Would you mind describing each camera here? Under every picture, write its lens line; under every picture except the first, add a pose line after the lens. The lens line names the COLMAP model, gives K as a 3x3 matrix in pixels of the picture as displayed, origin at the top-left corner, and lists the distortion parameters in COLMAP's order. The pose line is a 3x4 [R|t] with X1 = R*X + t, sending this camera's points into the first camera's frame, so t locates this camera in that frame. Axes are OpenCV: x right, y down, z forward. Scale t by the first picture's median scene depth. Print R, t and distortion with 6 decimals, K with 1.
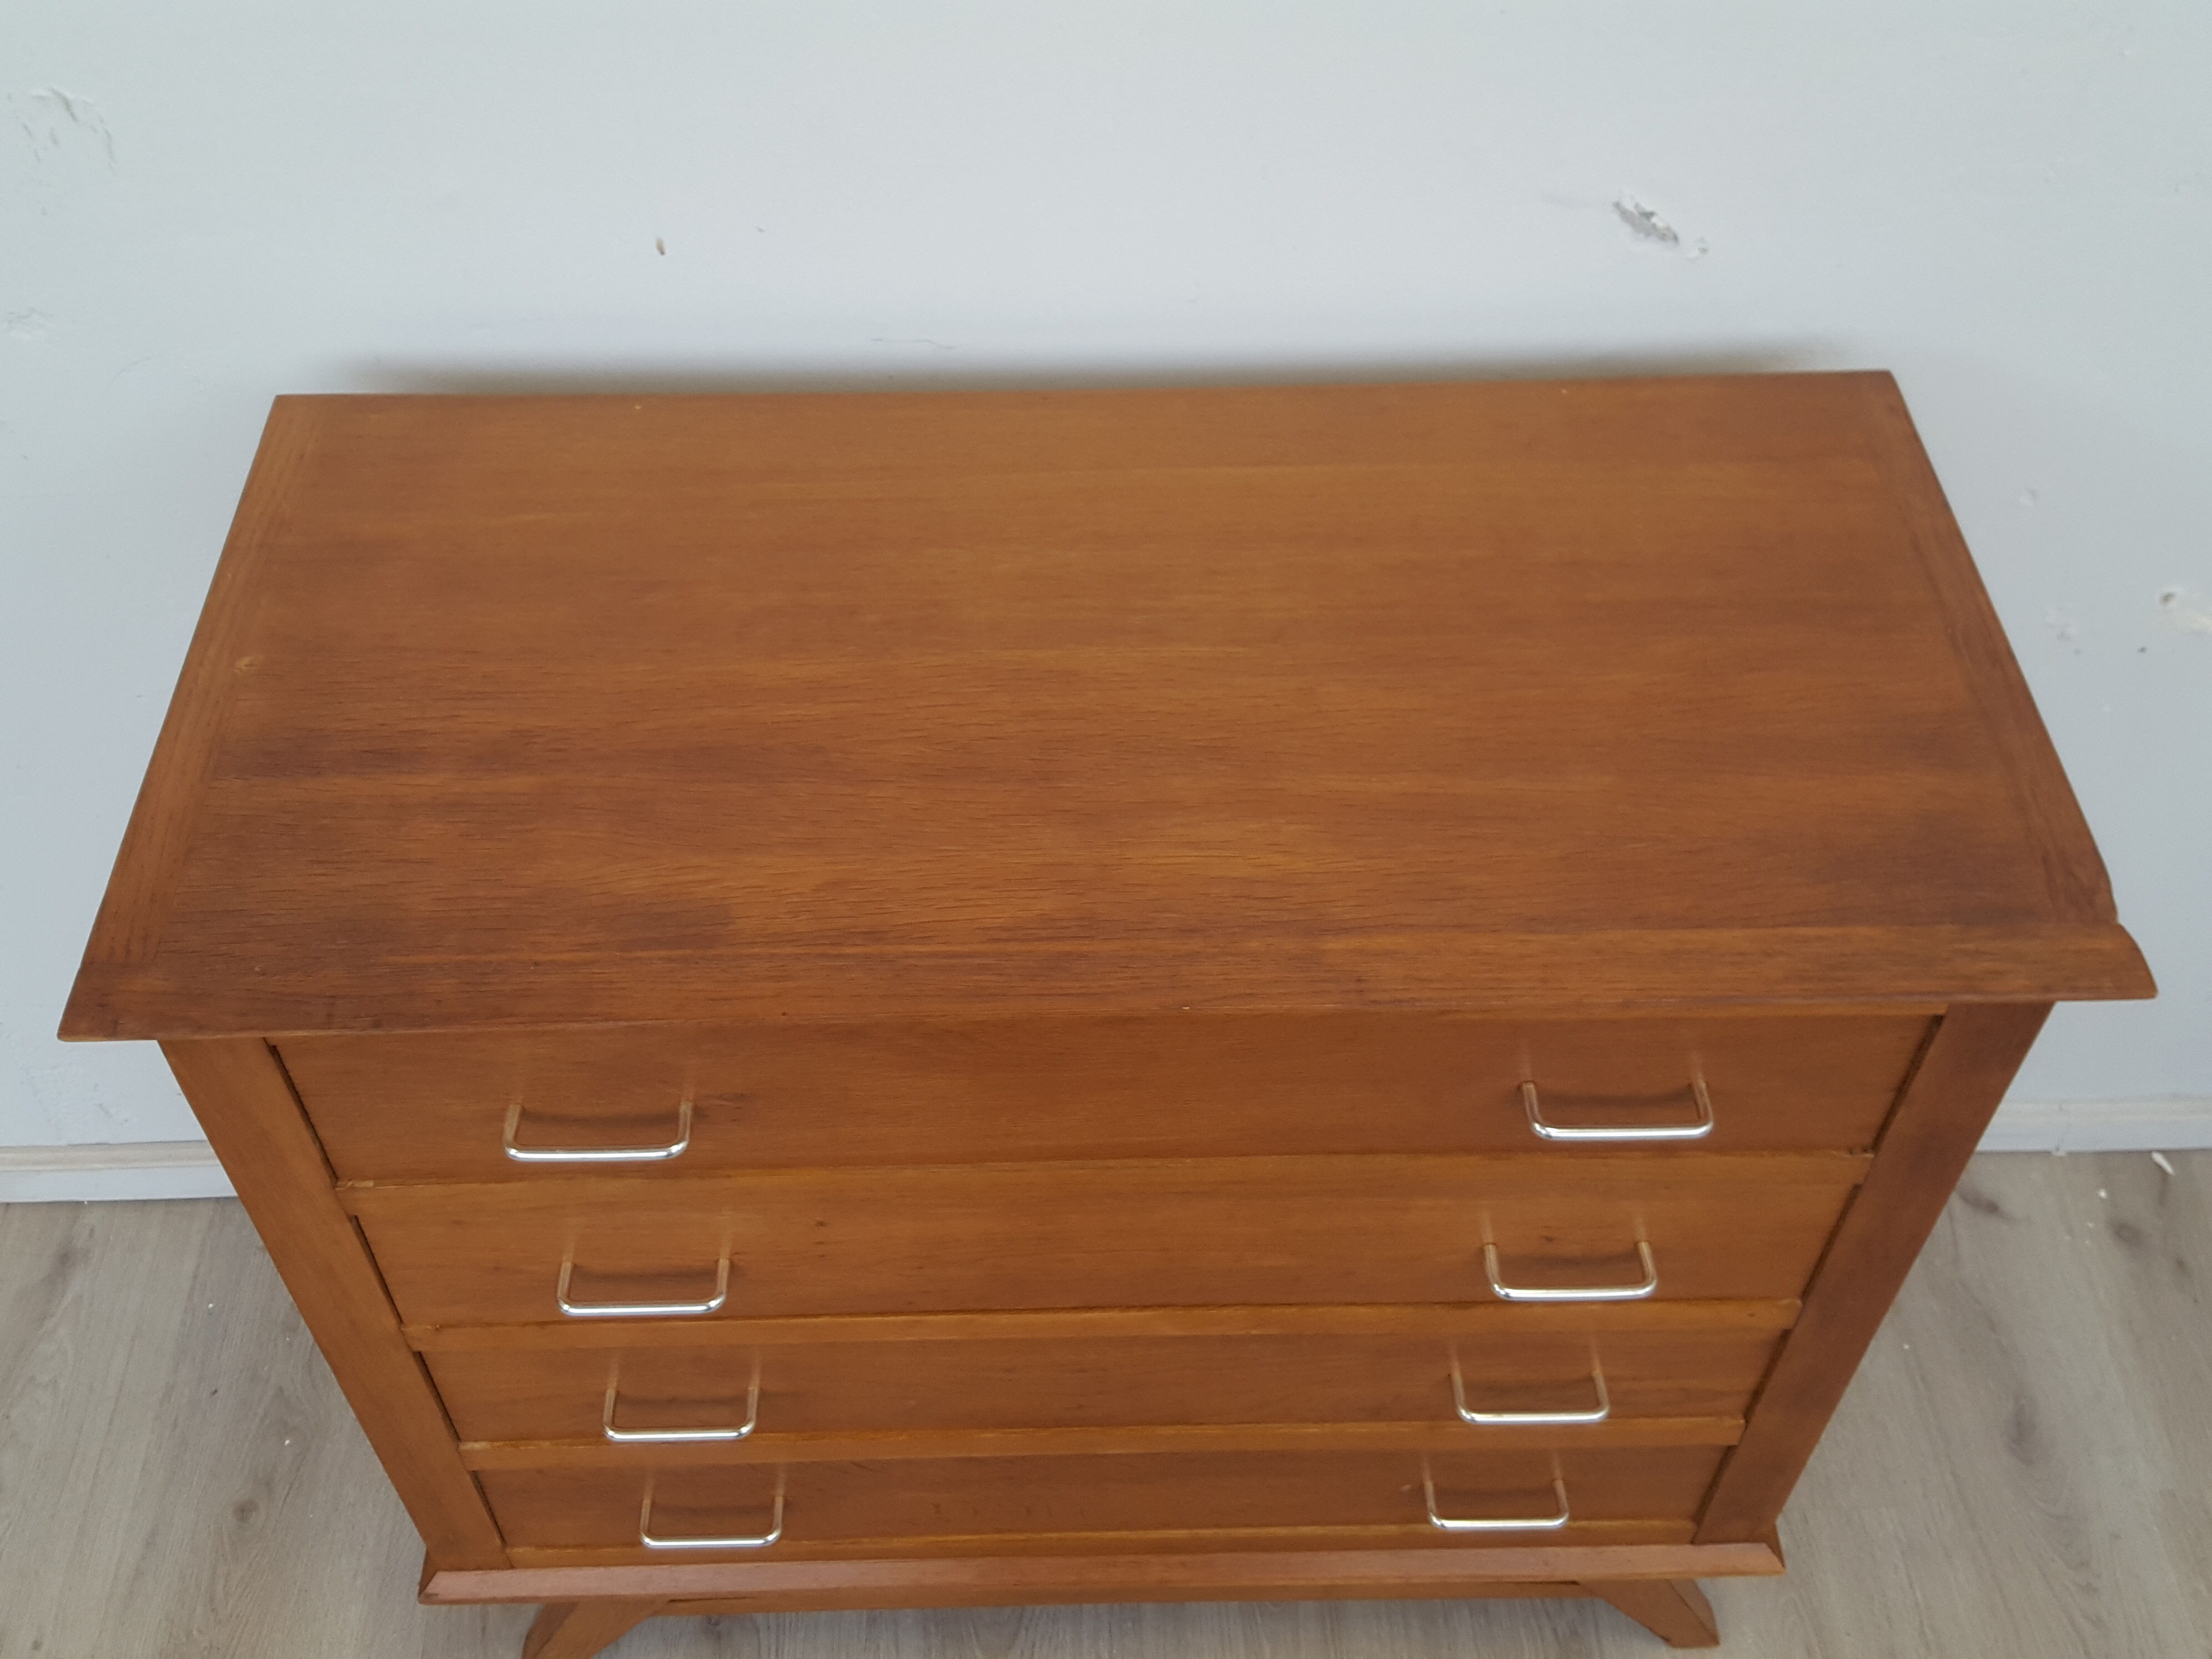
lens RADIAL K [[2210.2, 0, 1110.2], [0, 2210.2, 798.8], [0, 0, 1]] dist [0.018625, 0.000000]
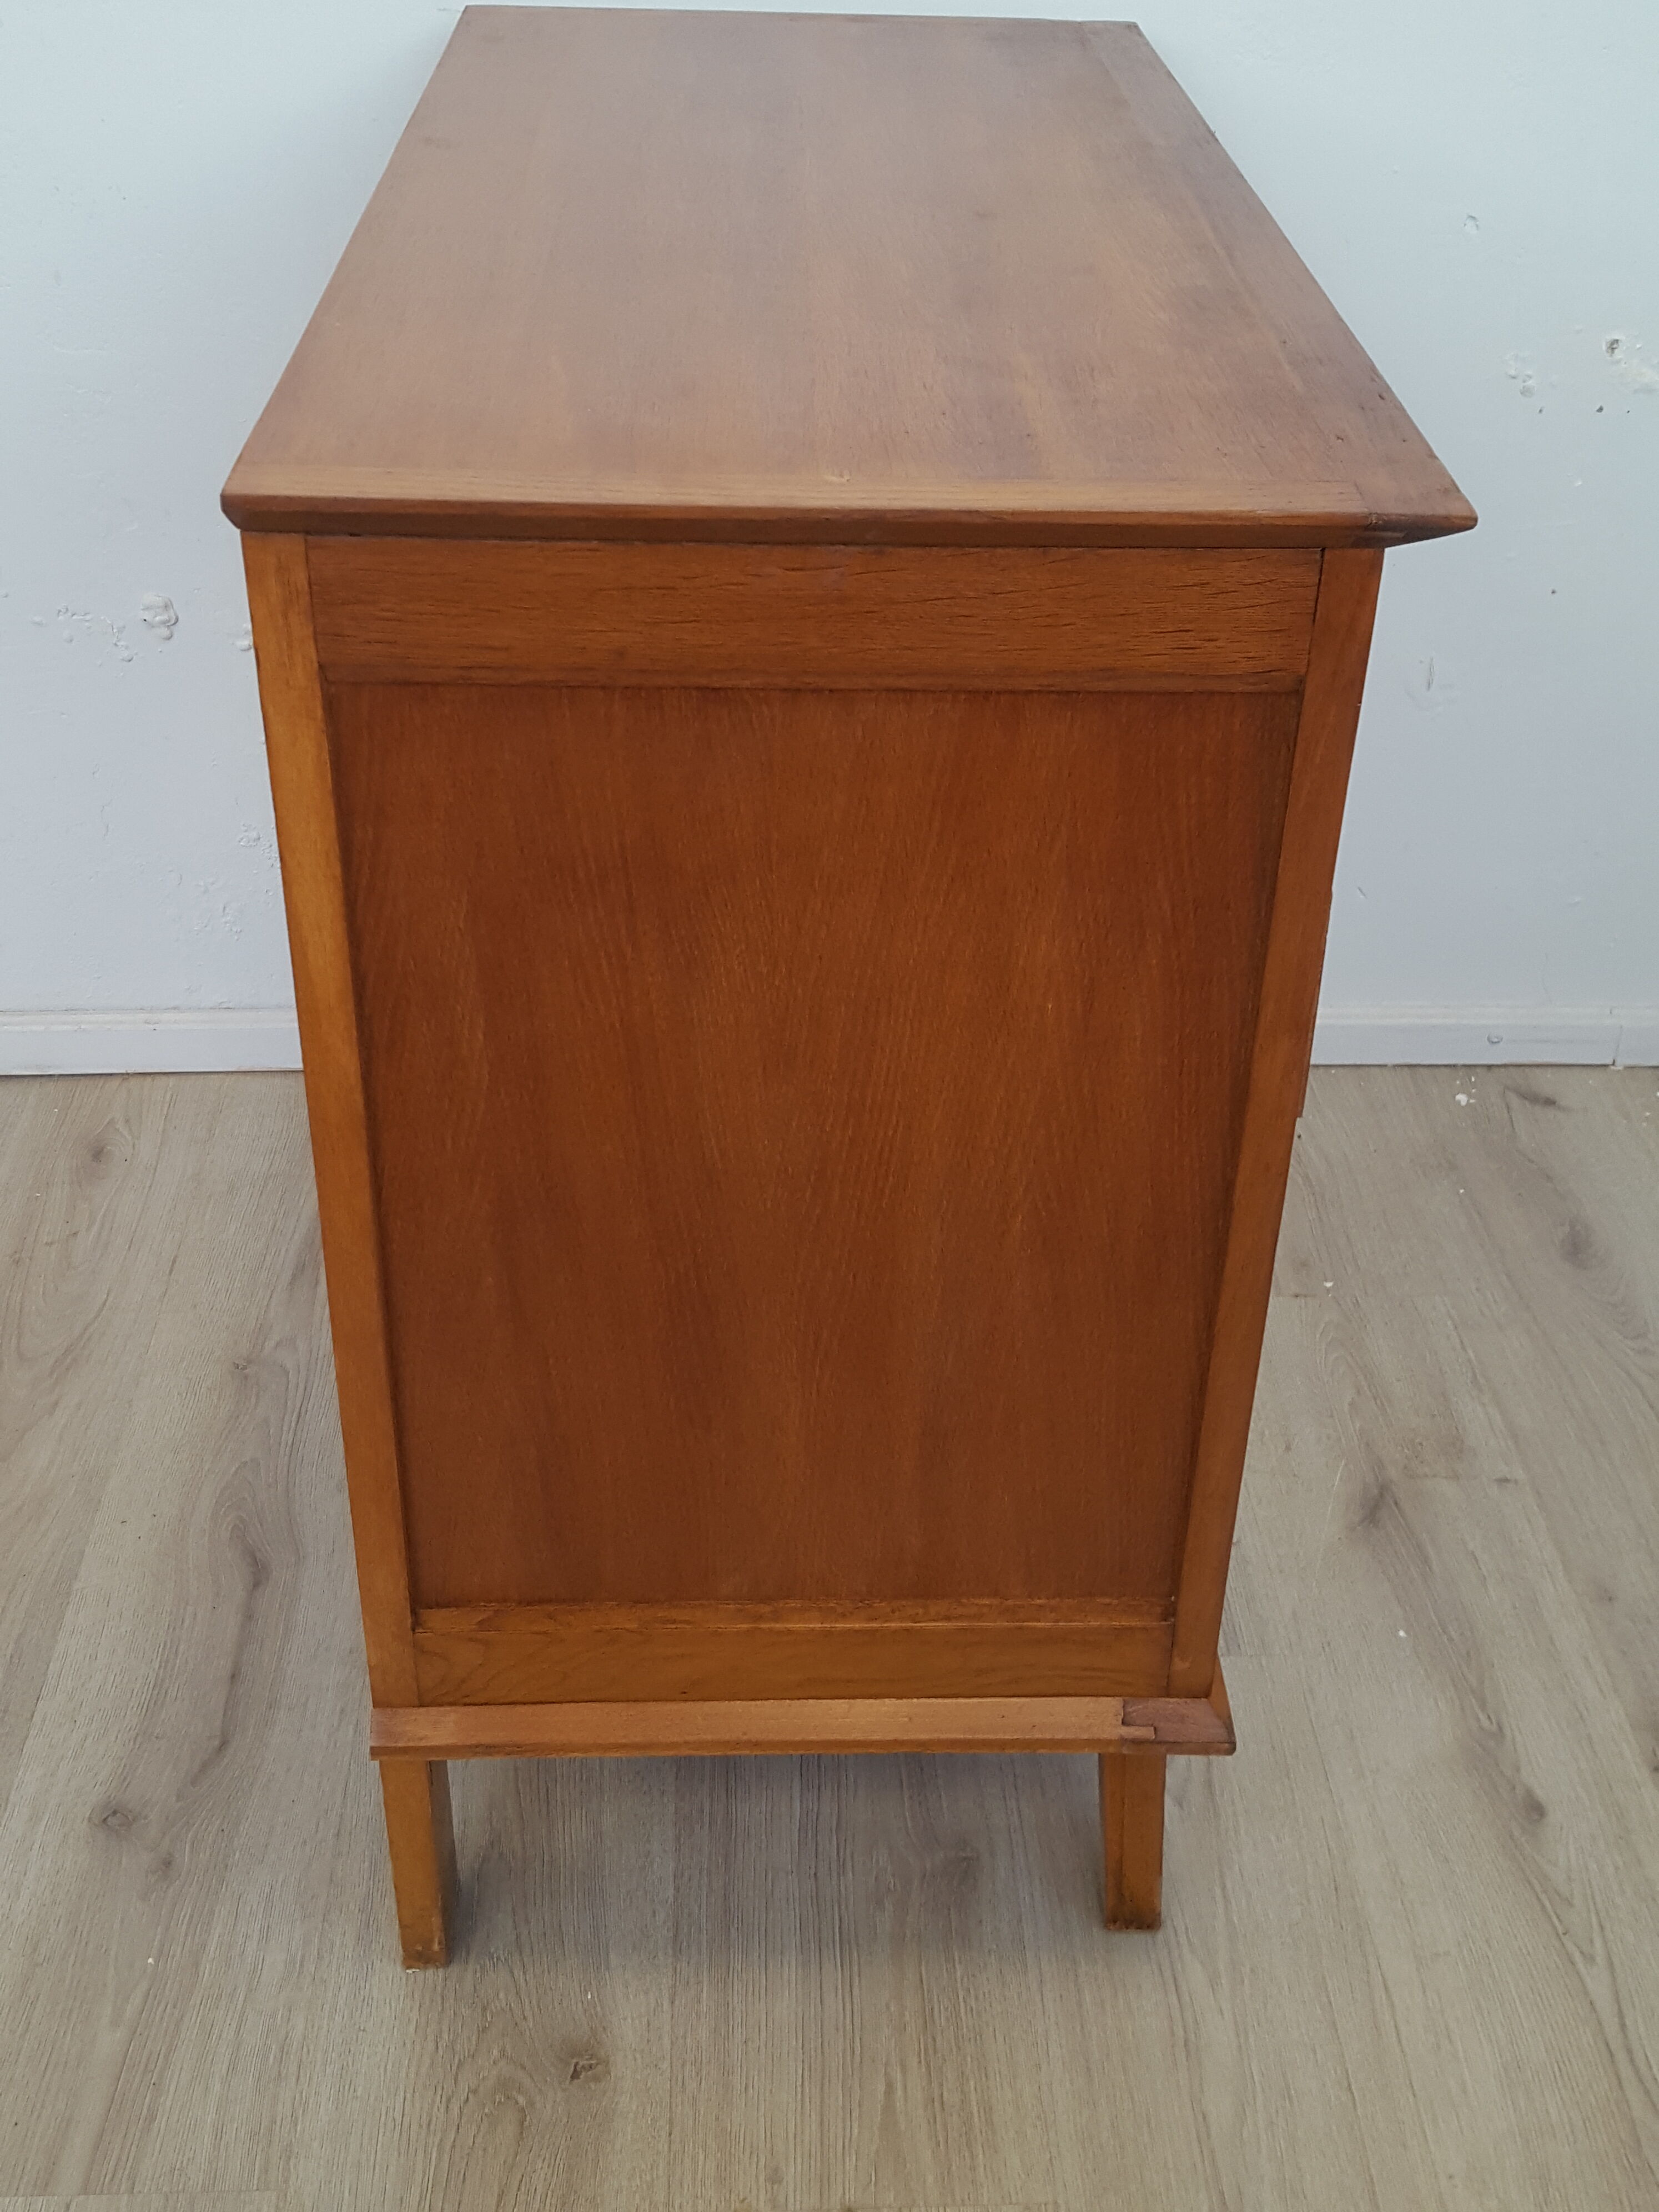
lens RADIAL K [[2404.3, 0, 836.5], [0, 2404.3, 1074.0], [0, 0, 1]] dist [0.002795, 0.000000]
pose [[0.999761, 0.005713, 0.021116, 0.058286], [-0.000158, 0.967157, -0.254181, 0.492467], [-0.021874, 0.254116, 0.966926, -0.049948]]
